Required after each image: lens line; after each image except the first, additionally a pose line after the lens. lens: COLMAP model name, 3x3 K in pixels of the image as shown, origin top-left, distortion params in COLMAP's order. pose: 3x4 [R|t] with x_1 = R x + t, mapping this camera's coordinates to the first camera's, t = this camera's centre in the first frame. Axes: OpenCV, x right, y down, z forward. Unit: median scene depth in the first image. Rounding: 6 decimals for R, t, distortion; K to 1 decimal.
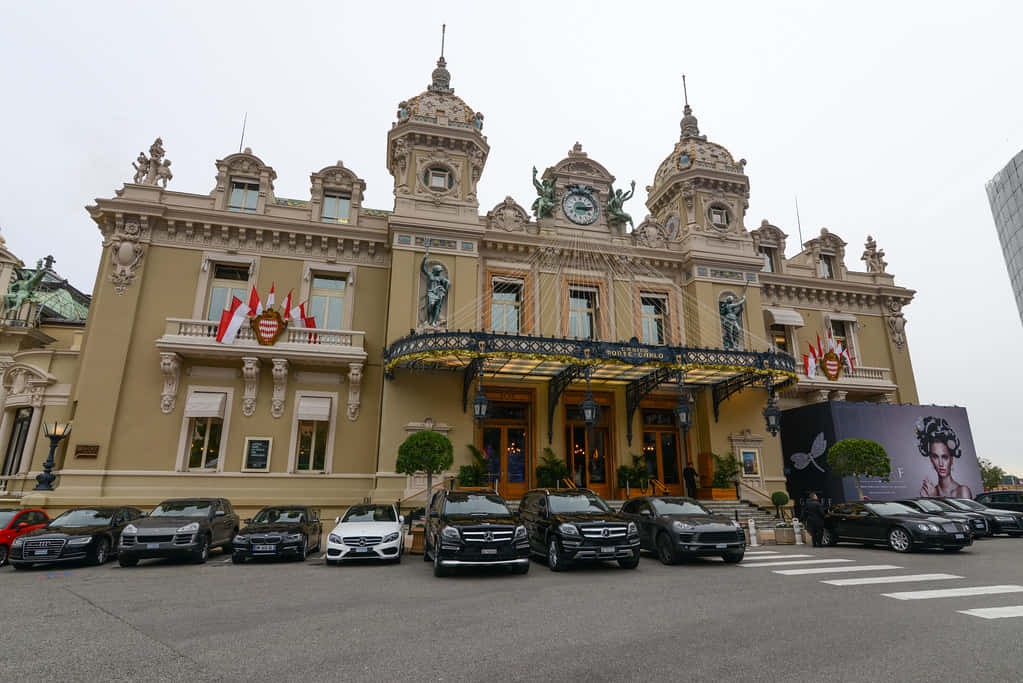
lens RADIAL K [[528.7, 0, 511.5], [0, 528.7, 341.5], [0, 0, 1]] dist [-0.011082, -0.000709]
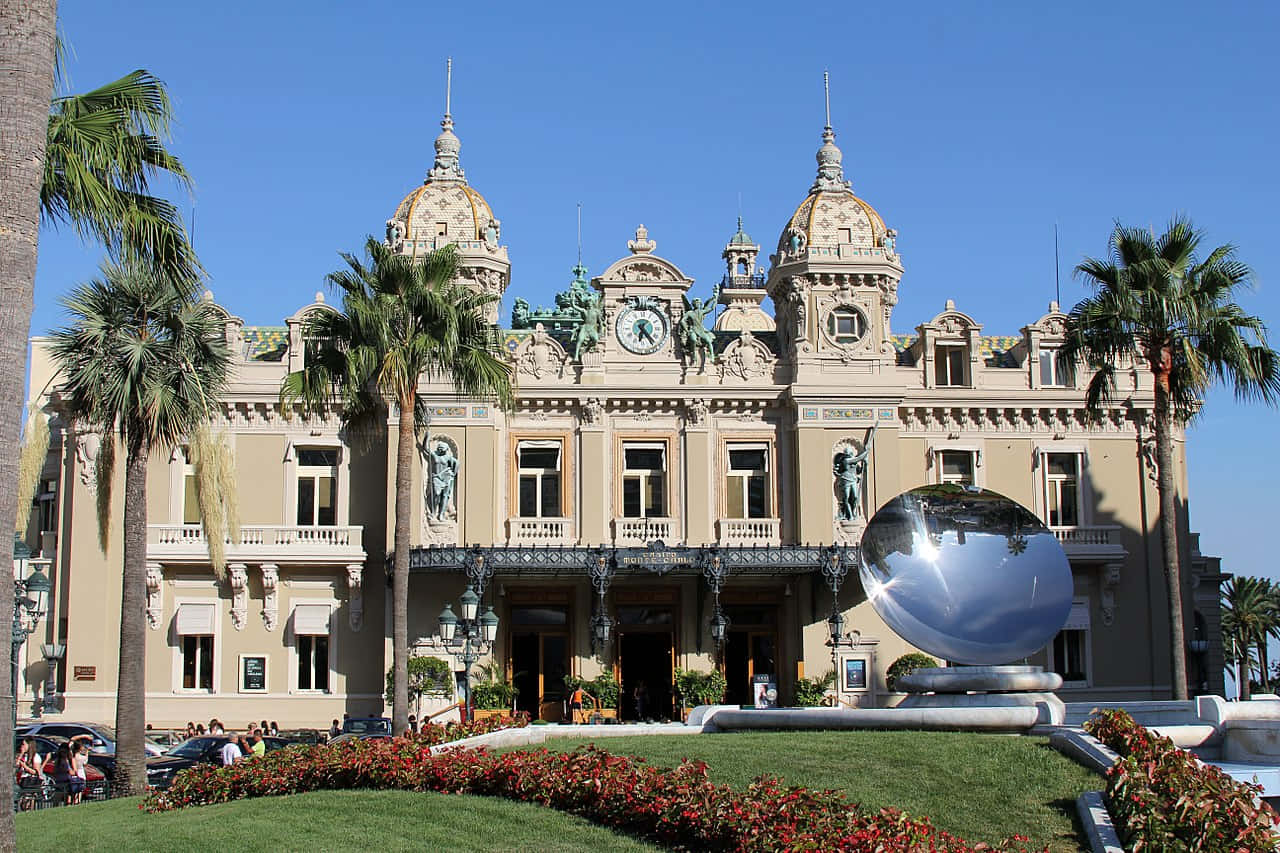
lens RADIAL K [[1608.8, 0, 608.8], [0, 1608.8, 429.5], [0, 0, 1]] dist [-0.117175, -0.015548]
pose [[0.987232, -0.037064, -0.154919, 0.468574], [0.053165, 0.993453, 0.101114, -0.379234], [0.150157, -0.108059, 0.982739, -1.313635]]
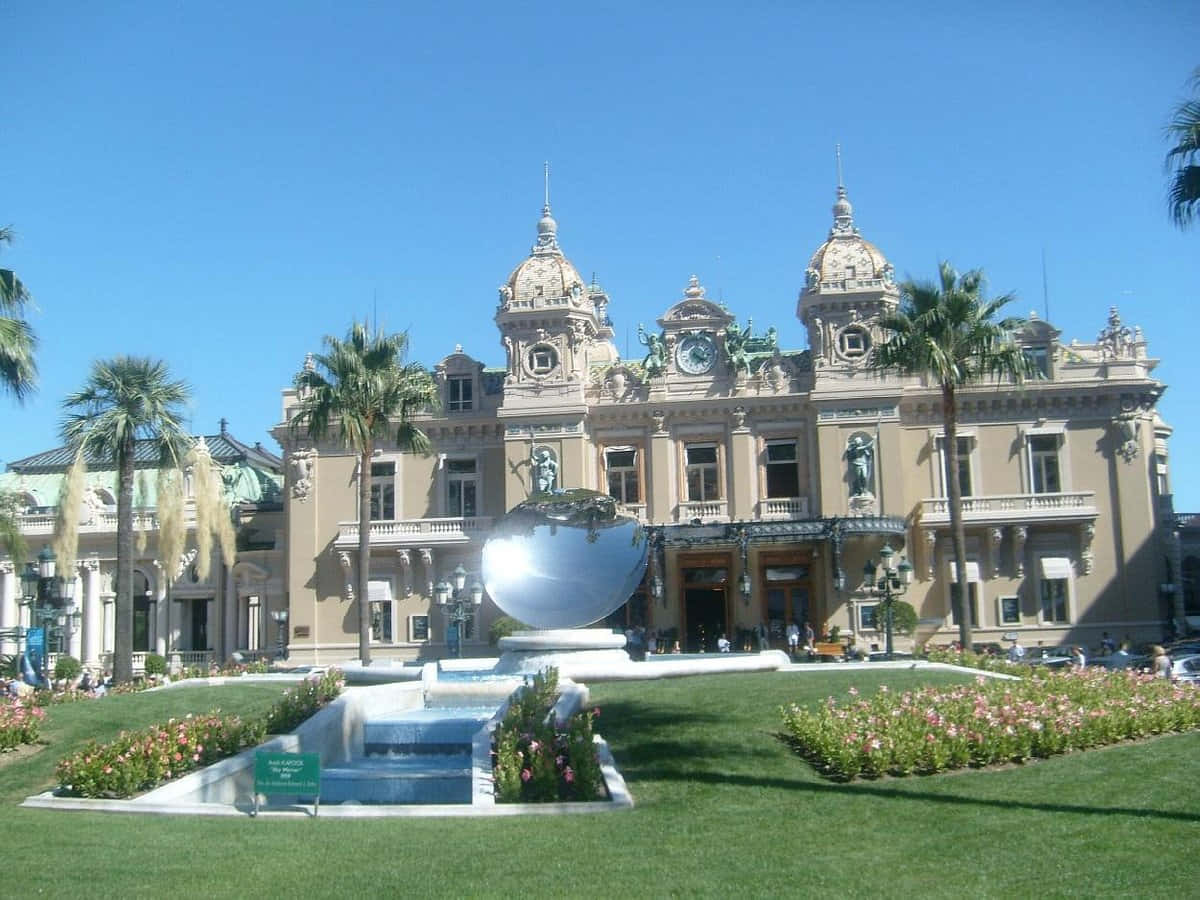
lens RADIAL K [[1235.4, 0, 600.0], [0, 1235.4, 450.0], [0, 0, 1]] dist [-0.120709, 0.005764]
pose [[0.933107, -0.084026, -0.349643, 0.803963], [0.125319, 0.987347, 0.097167, -0.358104], [0.337055, -0.134484, 0.931830, -1.245711]]
